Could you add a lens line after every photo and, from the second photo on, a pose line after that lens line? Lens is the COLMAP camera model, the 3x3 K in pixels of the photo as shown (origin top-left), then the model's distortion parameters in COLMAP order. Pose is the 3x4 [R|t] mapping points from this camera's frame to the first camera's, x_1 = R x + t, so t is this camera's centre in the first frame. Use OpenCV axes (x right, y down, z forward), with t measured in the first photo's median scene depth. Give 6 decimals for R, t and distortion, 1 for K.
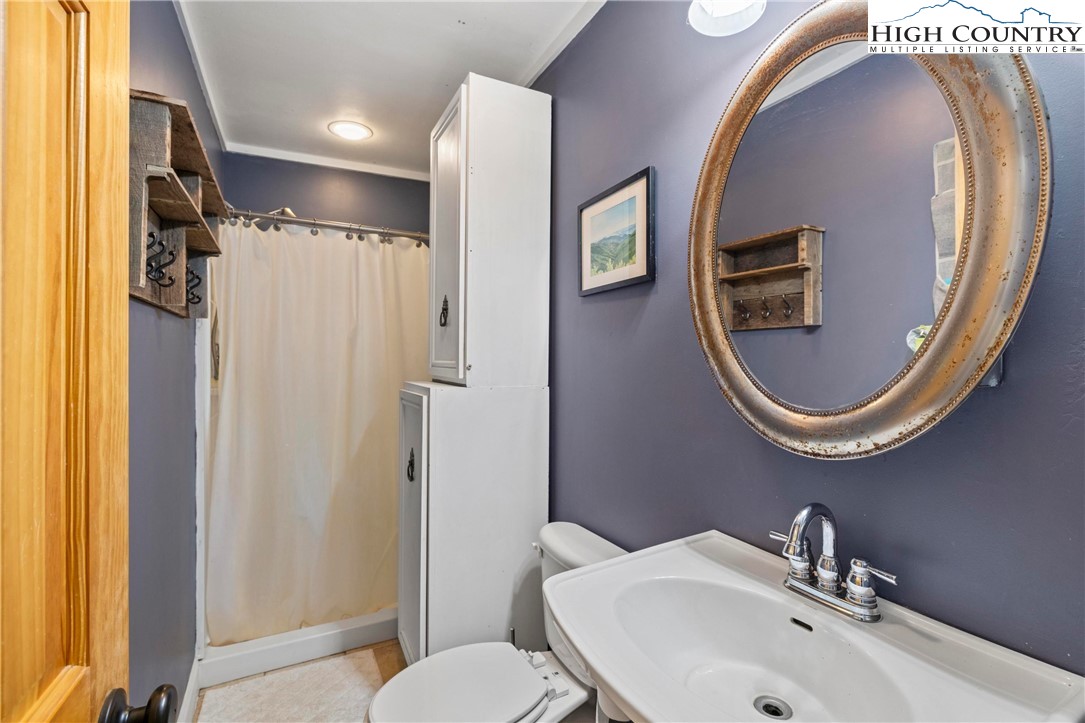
lens RADIAL K [[497.1, 0, 543.7], [0, 497.1, 360.2], [0, 0, 1]] dist [-0.006244, 0.001814]
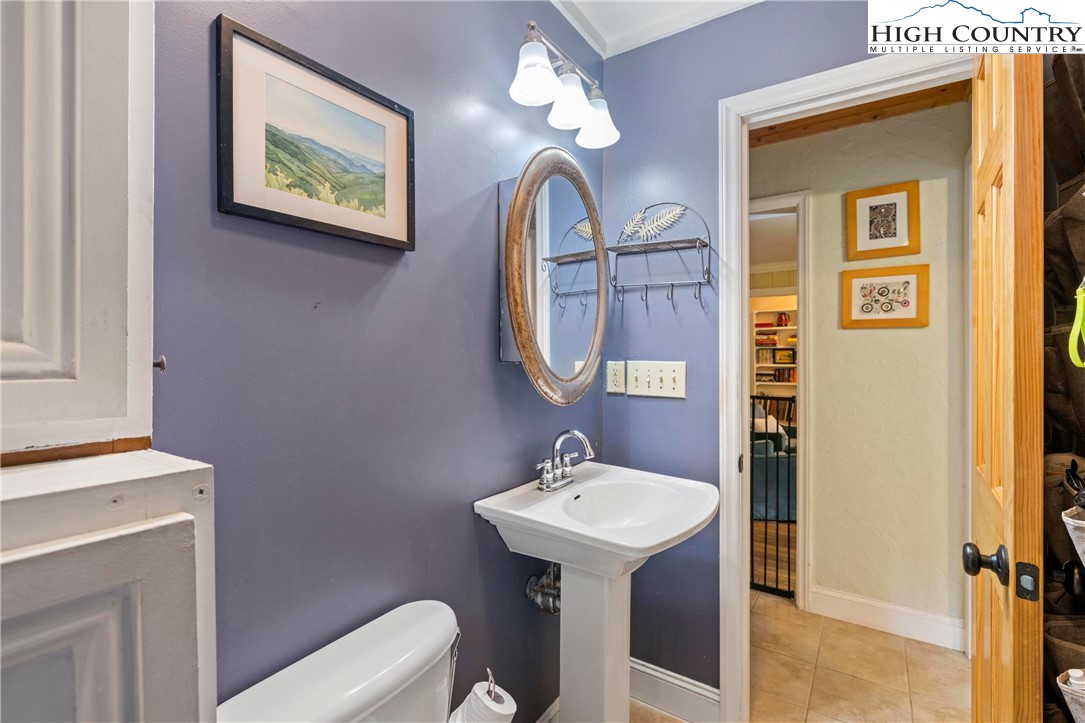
lens RADIAL K [[497.1, 0, 542.5], [0, 497.1, 356.0], [0, 0, 1]] dist [-0.006244, 0.001814]
pose [[-0.485852, -0.001701, 0.874039, -0.545956], [0.001424, 0.999995, 0.002738, 0.008896], [-0.874040, 0.002575, -0.485848, 1.093979]]
